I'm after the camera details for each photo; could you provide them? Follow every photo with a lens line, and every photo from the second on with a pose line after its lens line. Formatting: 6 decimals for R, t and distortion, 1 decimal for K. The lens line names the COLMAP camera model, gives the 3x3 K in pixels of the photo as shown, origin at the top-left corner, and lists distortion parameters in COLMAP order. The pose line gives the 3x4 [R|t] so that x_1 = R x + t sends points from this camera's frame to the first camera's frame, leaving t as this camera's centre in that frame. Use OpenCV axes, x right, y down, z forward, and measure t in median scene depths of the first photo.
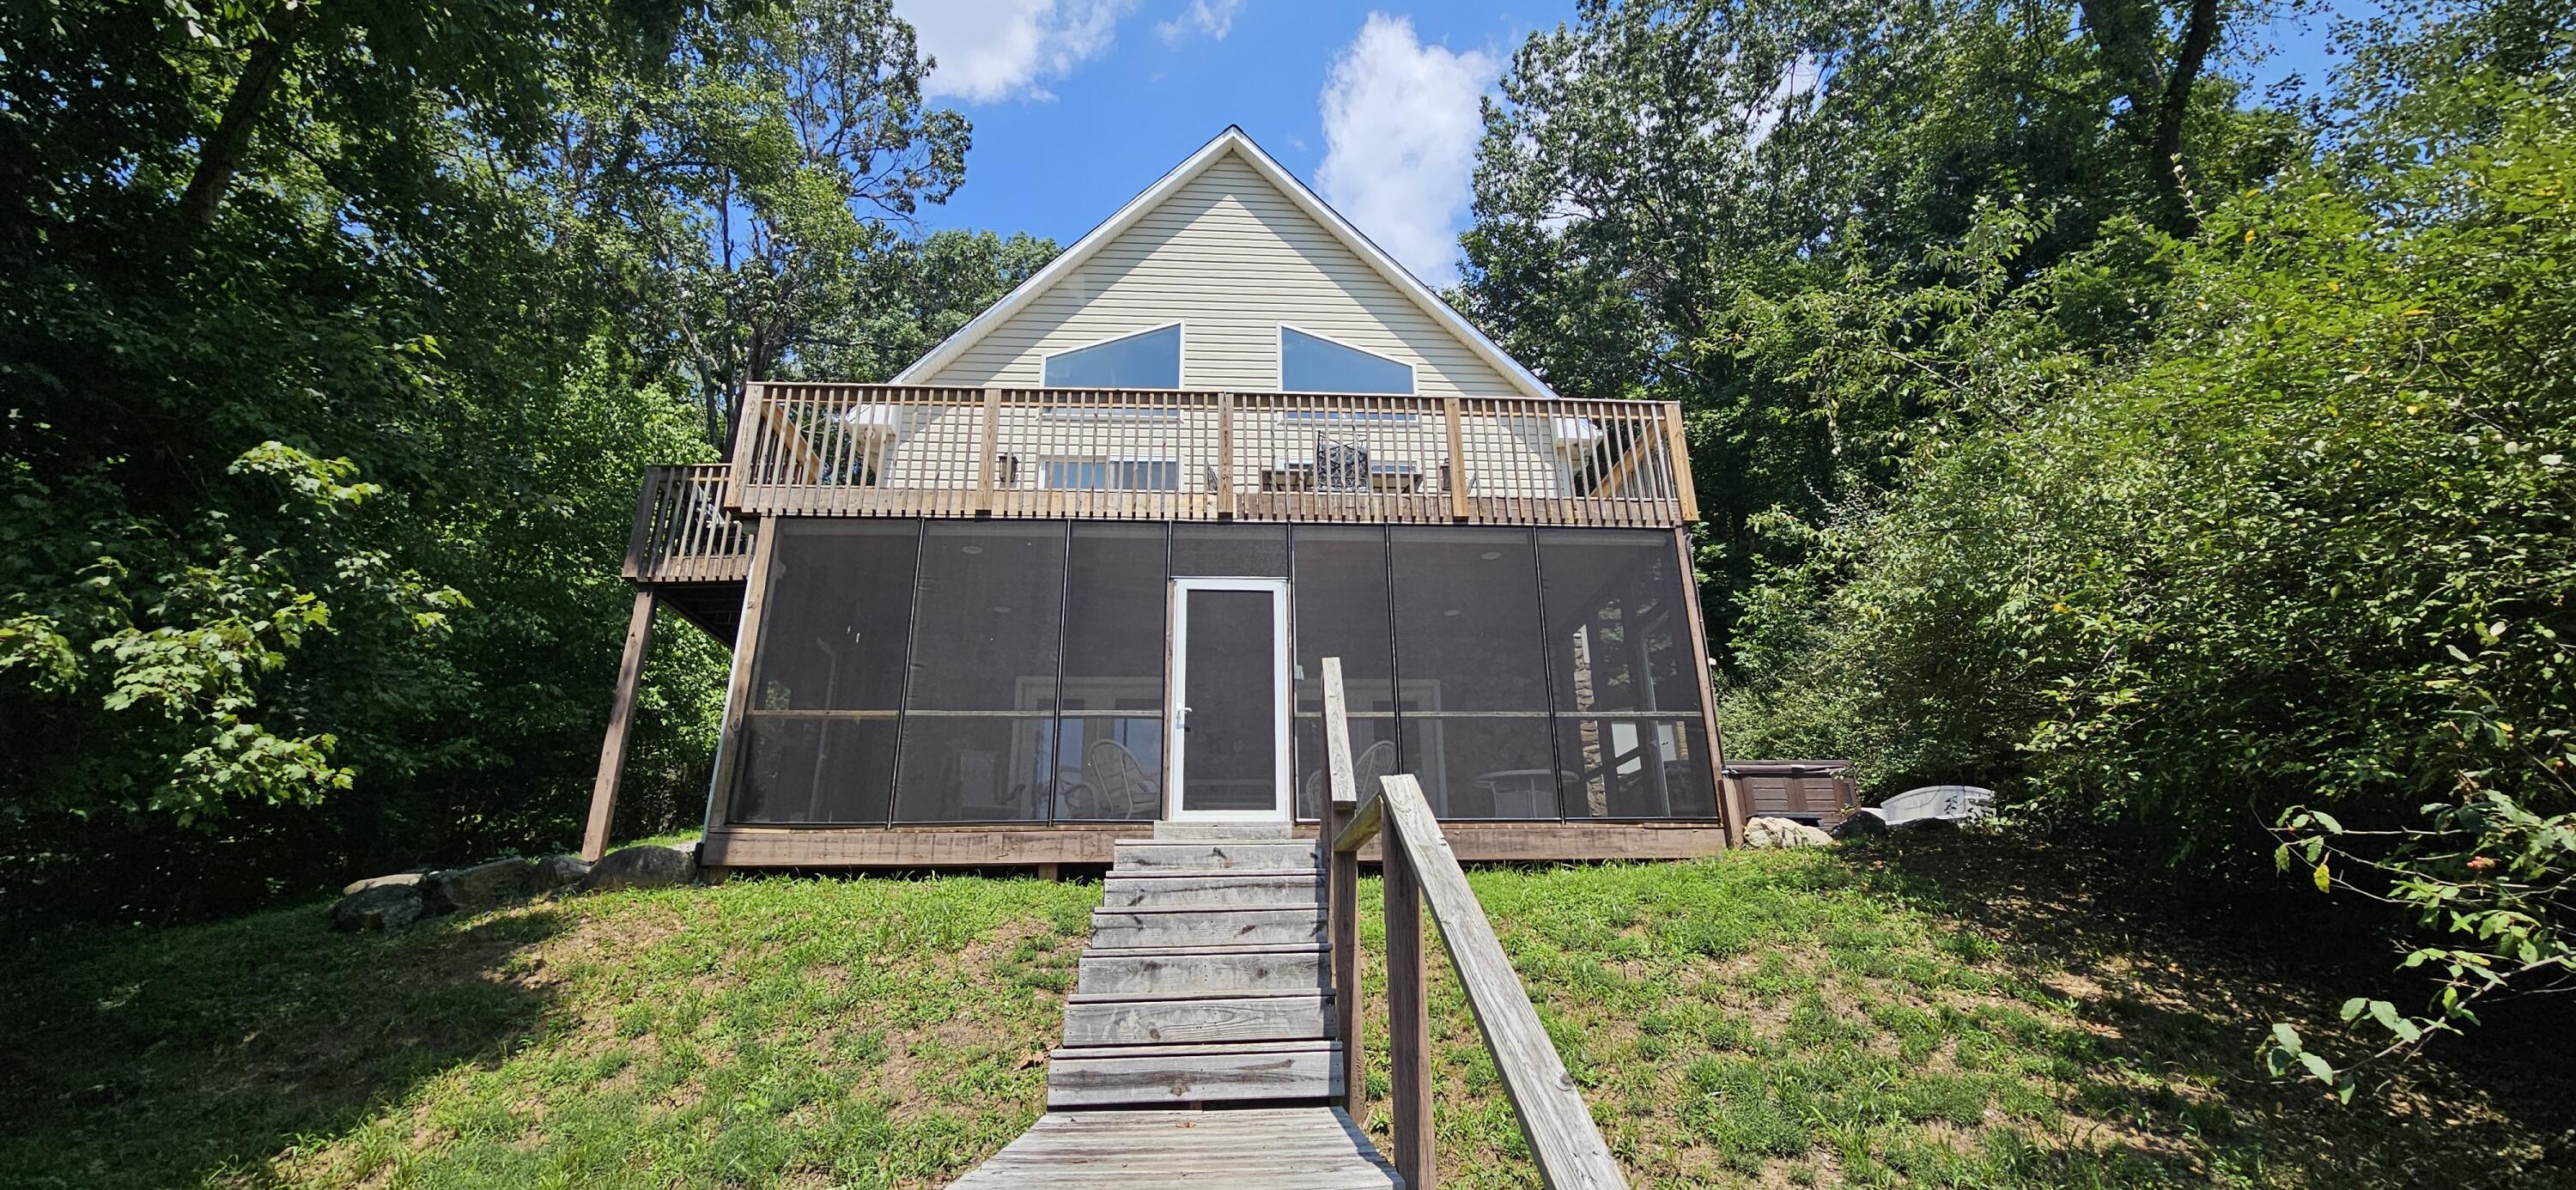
lens RADIAL K [[1100.4, 0, 1284.1], [0, 1100.4, 589.3], [0, 0, 1]] dist [-0.003379, 0.000389]
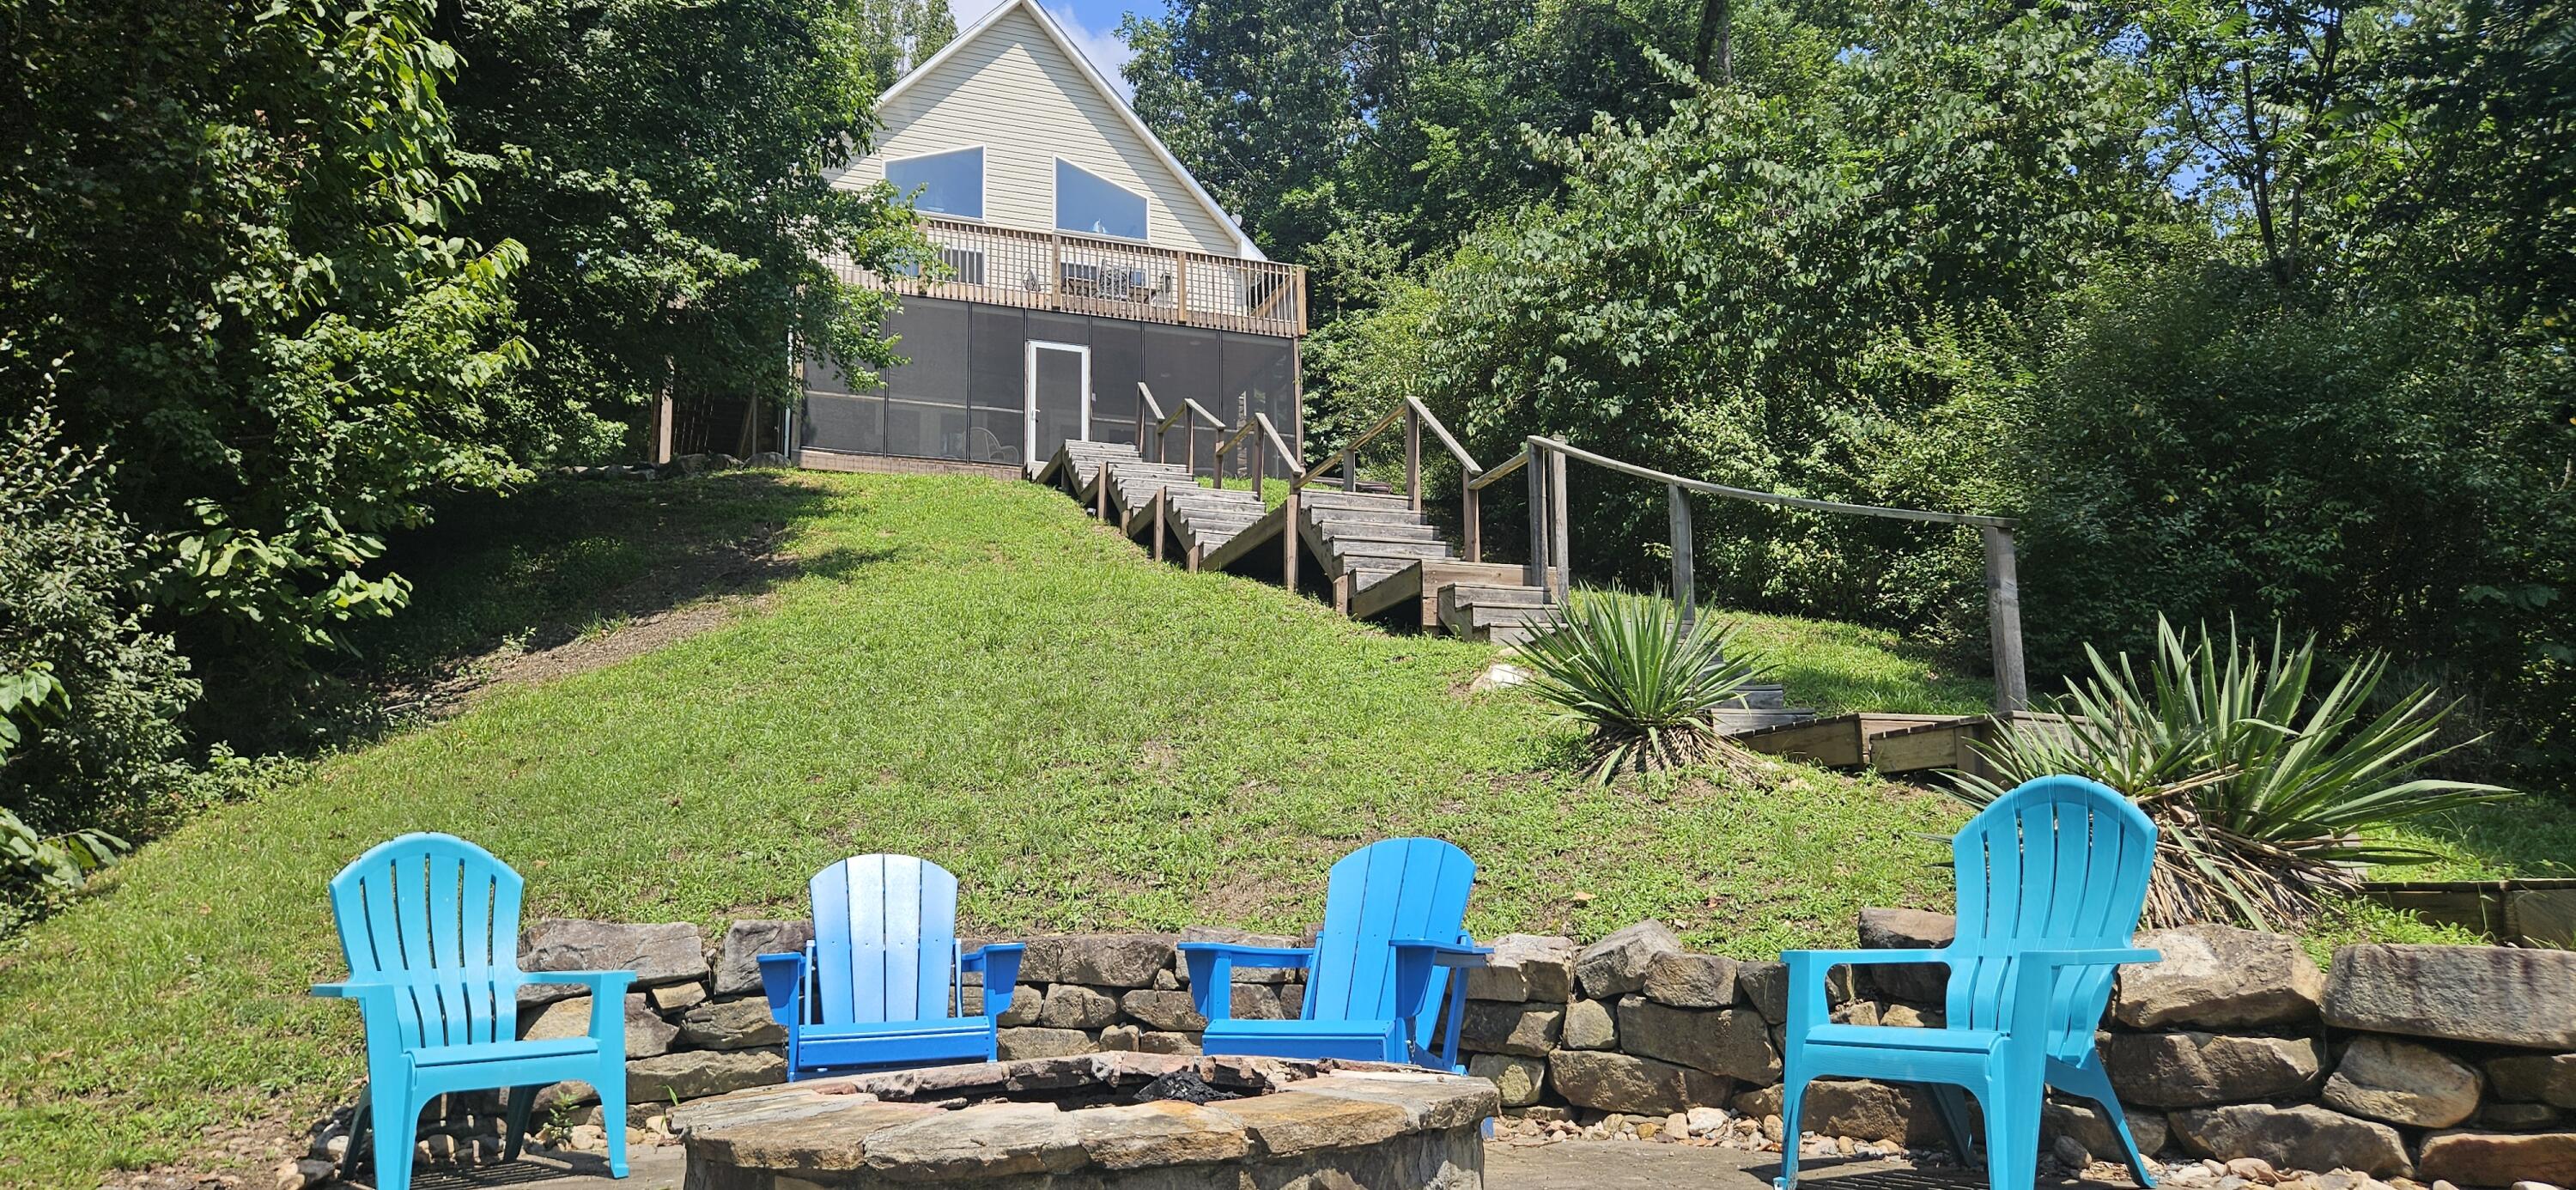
lens RADIAL K [[1675.7, 0, 1284.1], [0, 1675.7, 595.6], [0, 0, 1]] dist [0.047774, -0.008606]
pose [[0.961099, 0.051476, 0.271364, -0.340243], [-0.089547, 0.987484, 0.129831, 0.006280], [-0.261284, -0.149080, 0.953680, -1.468196]]
